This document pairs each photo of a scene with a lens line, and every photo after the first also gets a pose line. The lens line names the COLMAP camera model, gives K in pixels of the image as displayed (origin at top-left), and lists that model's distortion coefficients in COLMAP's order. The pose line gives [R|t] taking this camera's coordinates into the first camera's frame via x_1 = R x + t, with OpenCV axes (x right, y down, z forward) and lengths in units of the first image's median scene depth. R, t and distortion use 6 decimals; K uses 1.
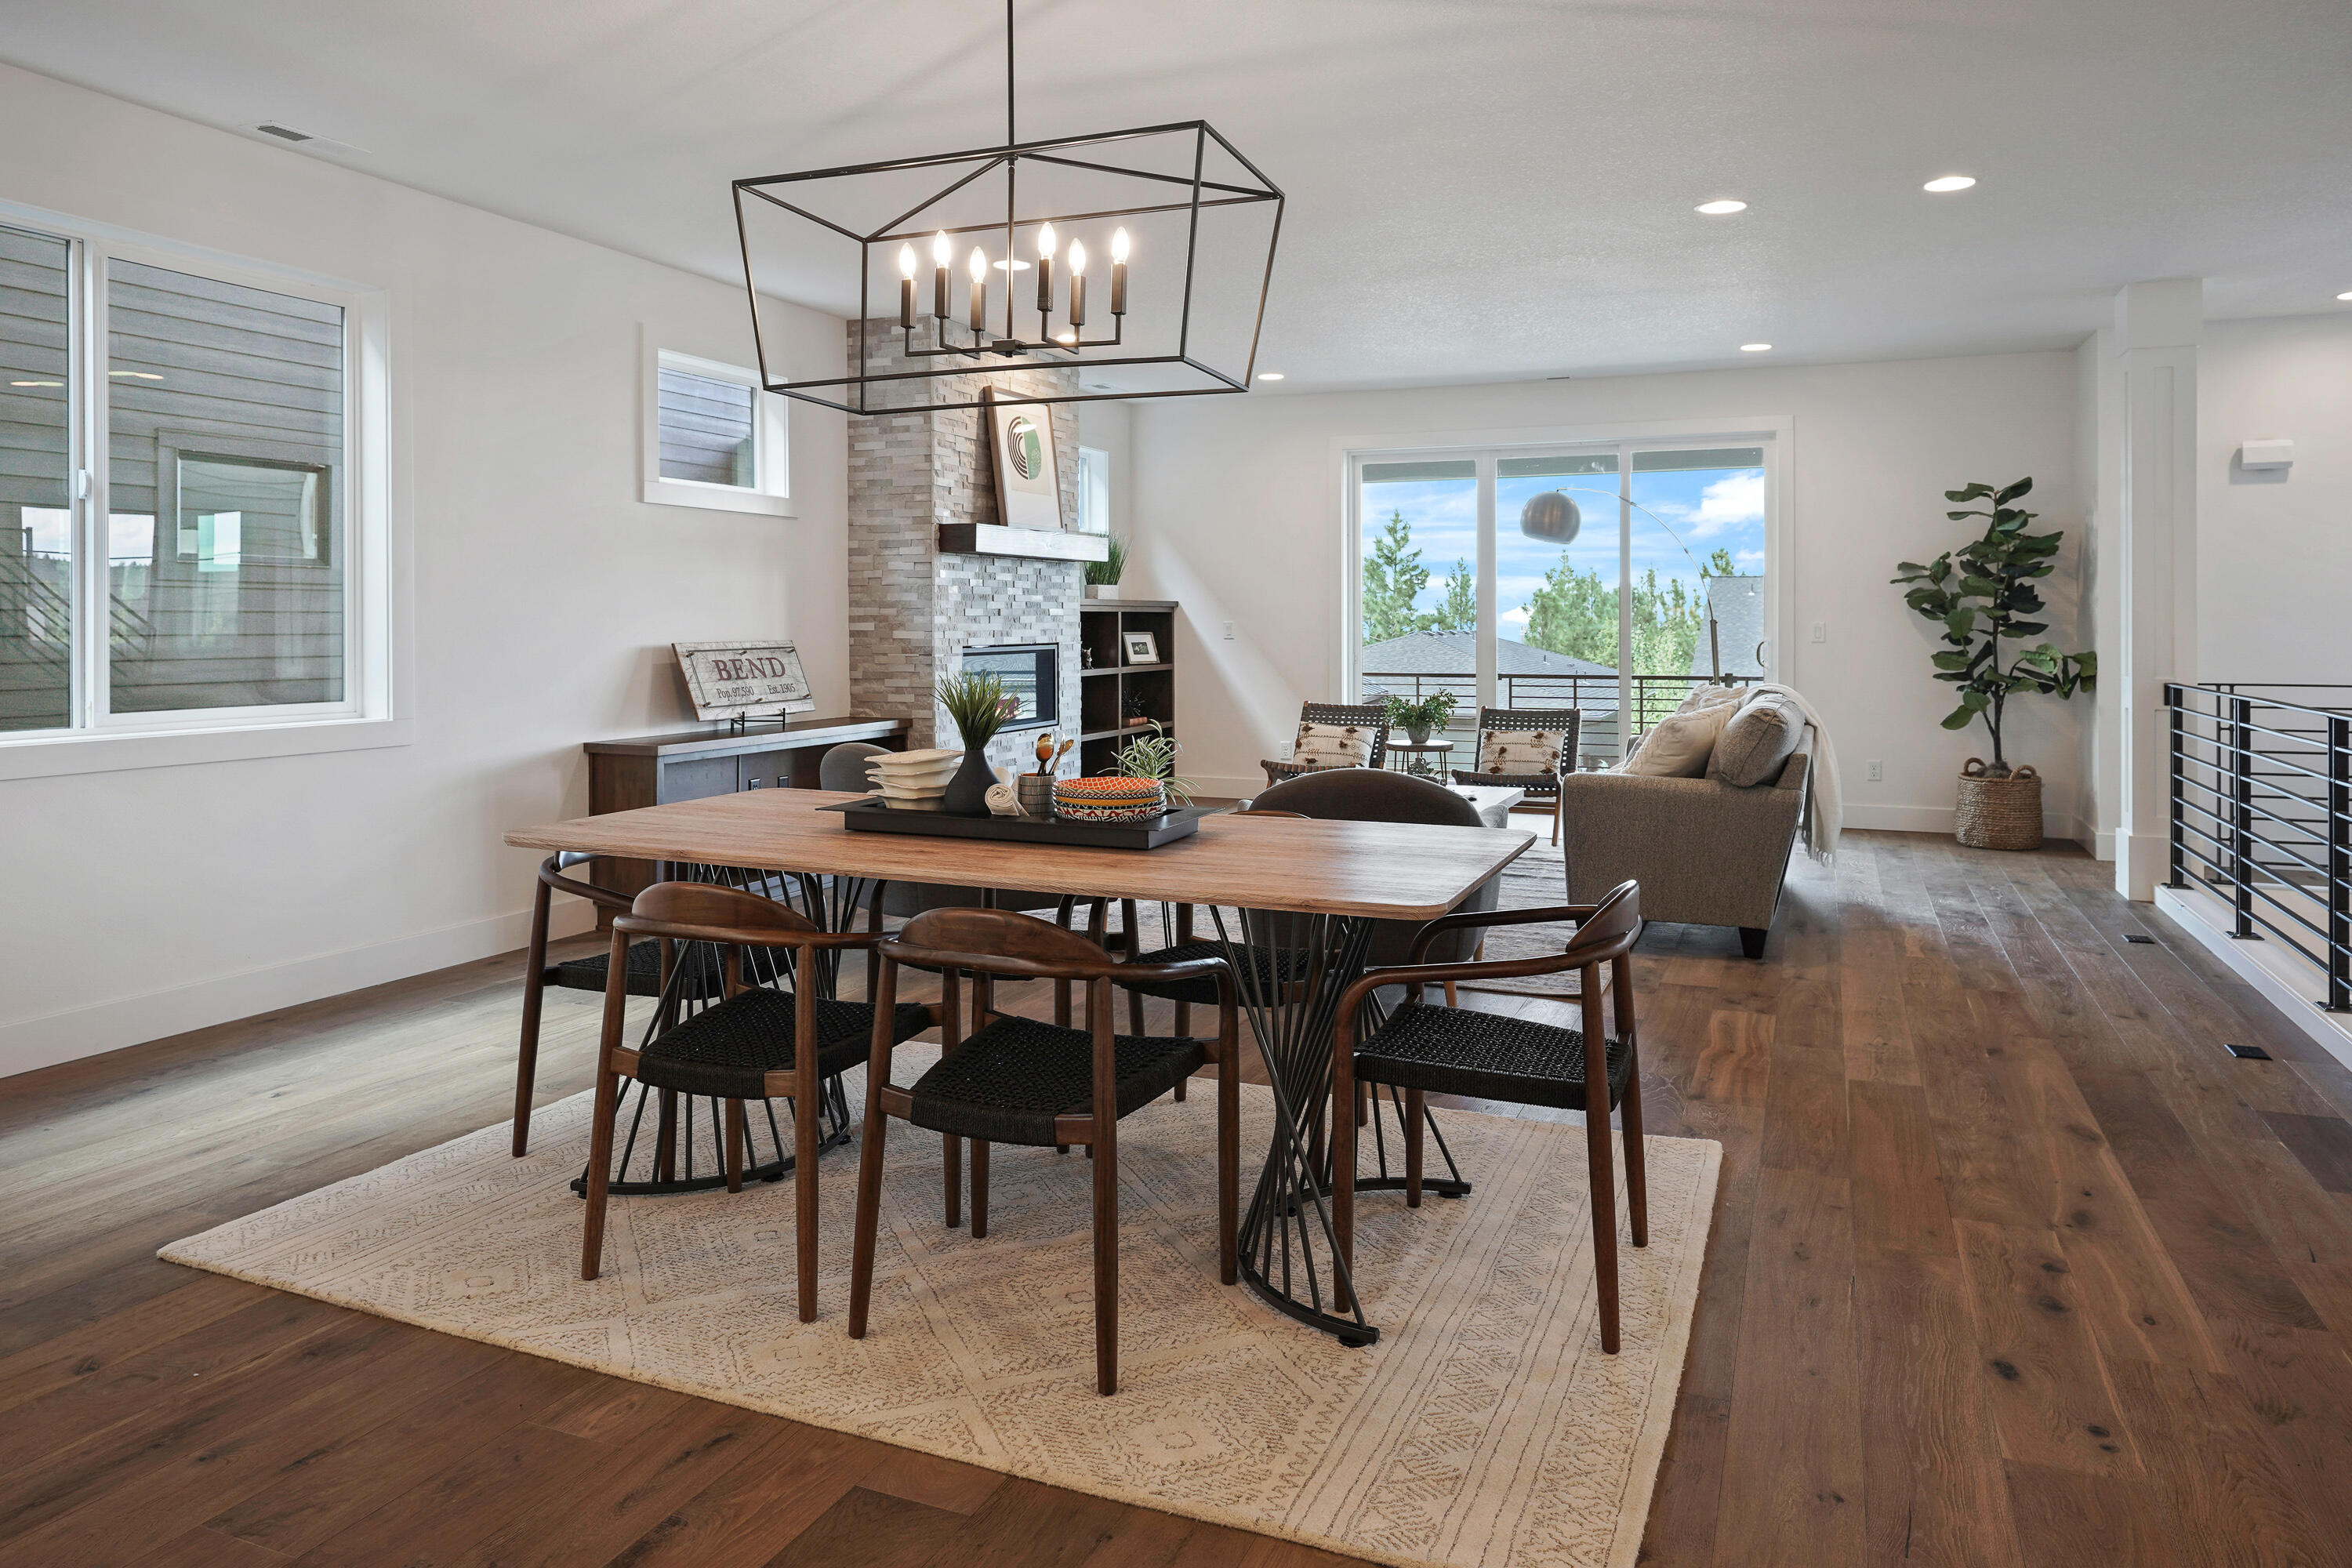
lens RADIAL K [[1517.4, 0, 1189.7], [0, 1517.4, 621.3], [0, 0, 1]] dist [-0.005989, -0.001538]
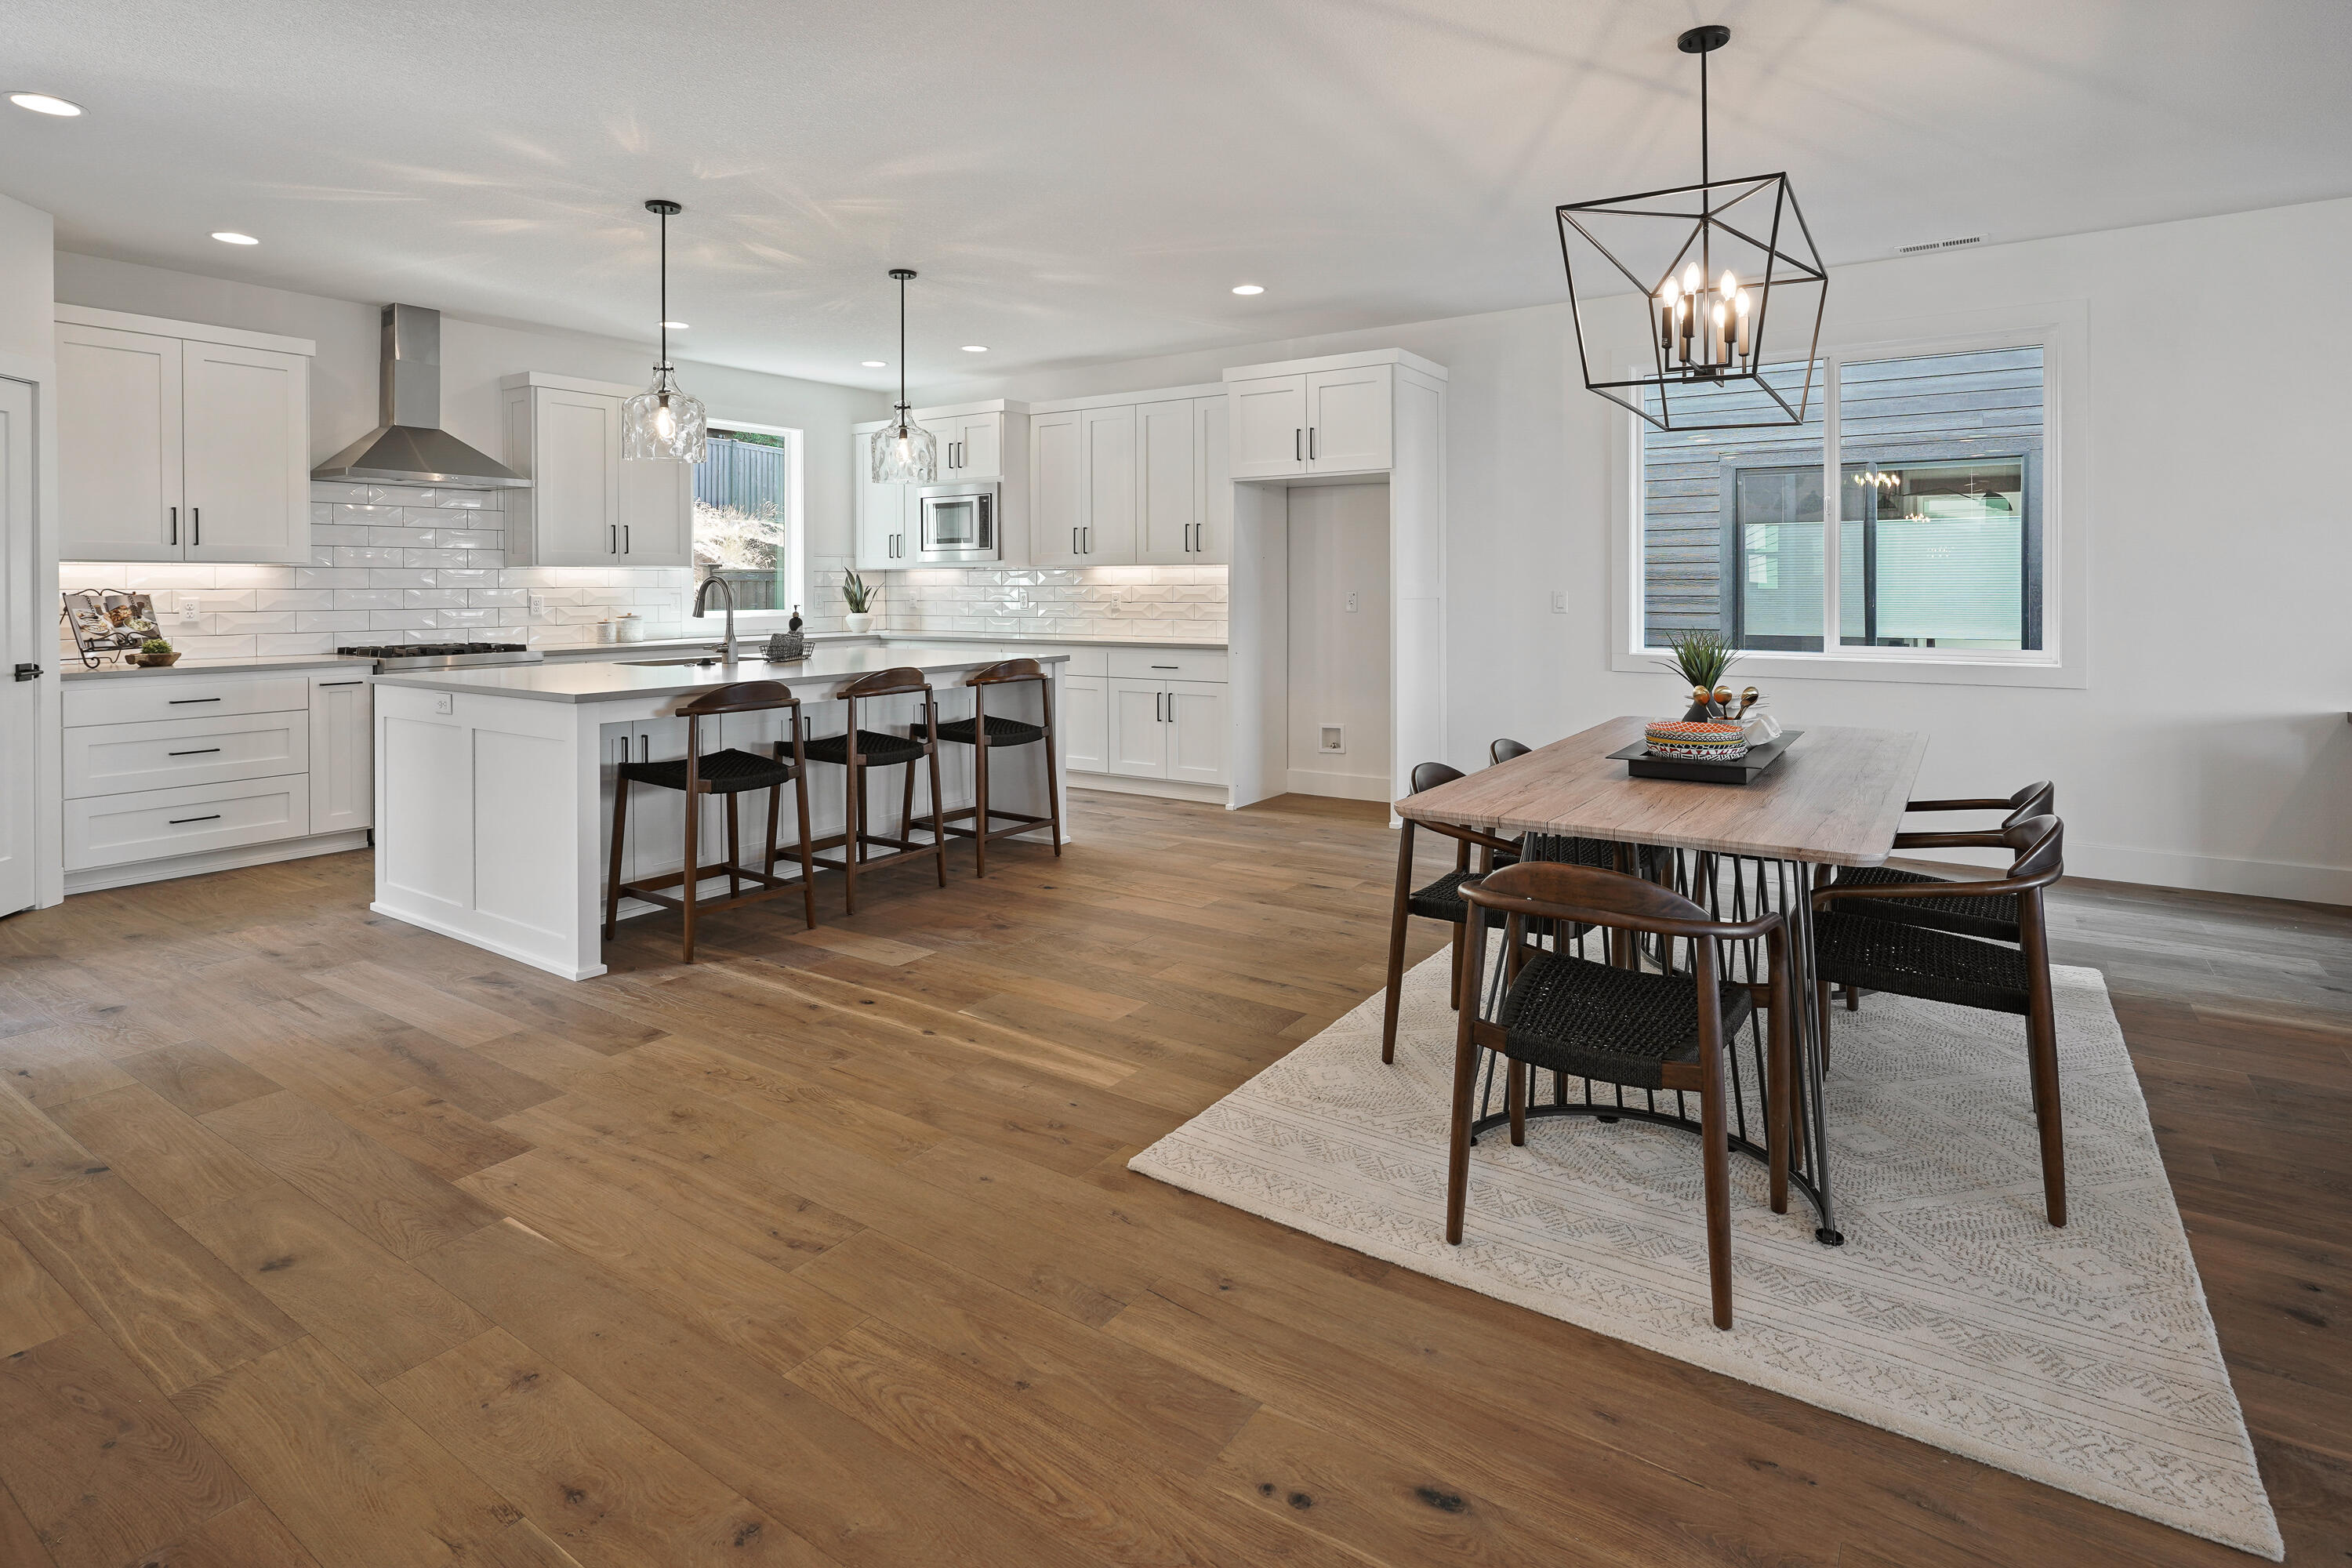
lens RADIAL K [[1208.7, 0, 1183.8], [0, 1208.7, 623.9], [0, 0, 1]] dist [-0.009118, 0.000843]
pose [[-0.191118, 0.036955, -0.980871, 0.402333], [0.002874, 0.999308, 0.037090, -0.007262], [0.981563, 0.004270, -0.191092, 0.327383]]
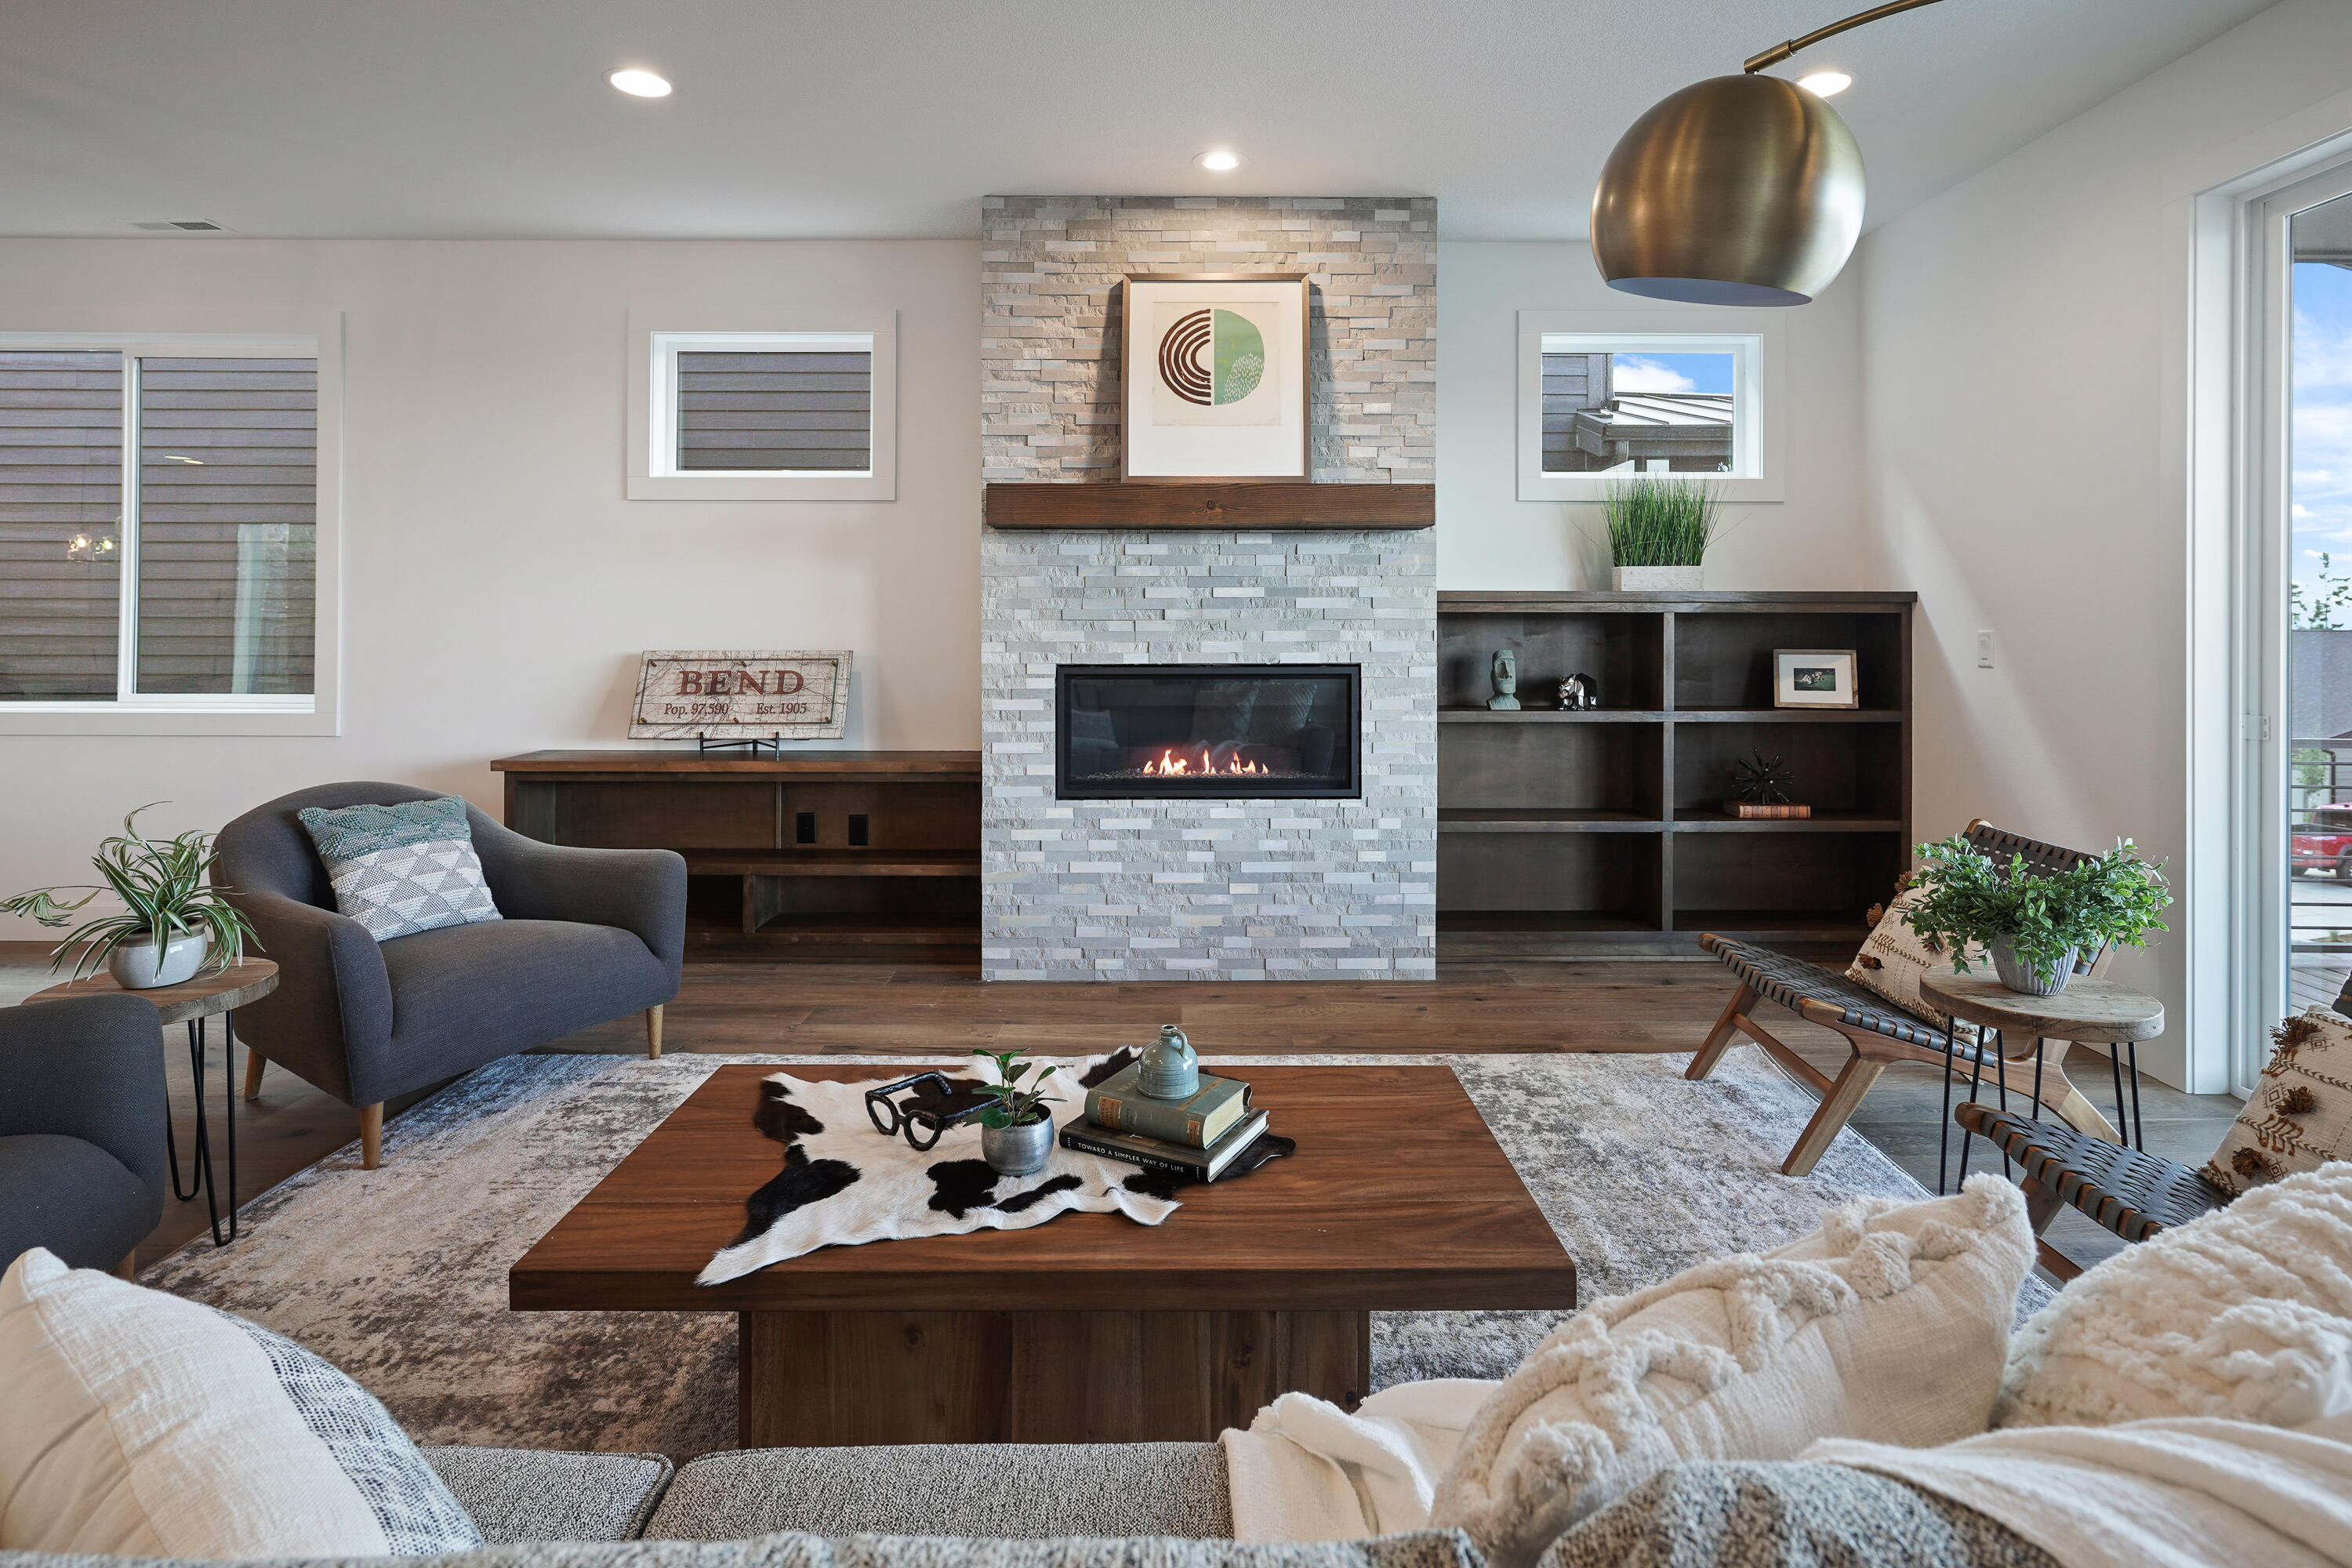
lens RADIAL K [[1208.7, 0, 1183.8], [0, 1208.7, 623.9], [0, 0, 1]] dist [-0.009118, 0.000843]
pose [[0.394583, -0.001472, -0.918859, 0.382836], [-0.003190, 0.999990, -0.002972, -0.000412], [0.918855, 0.004103, 0.394574, 0.851171]]
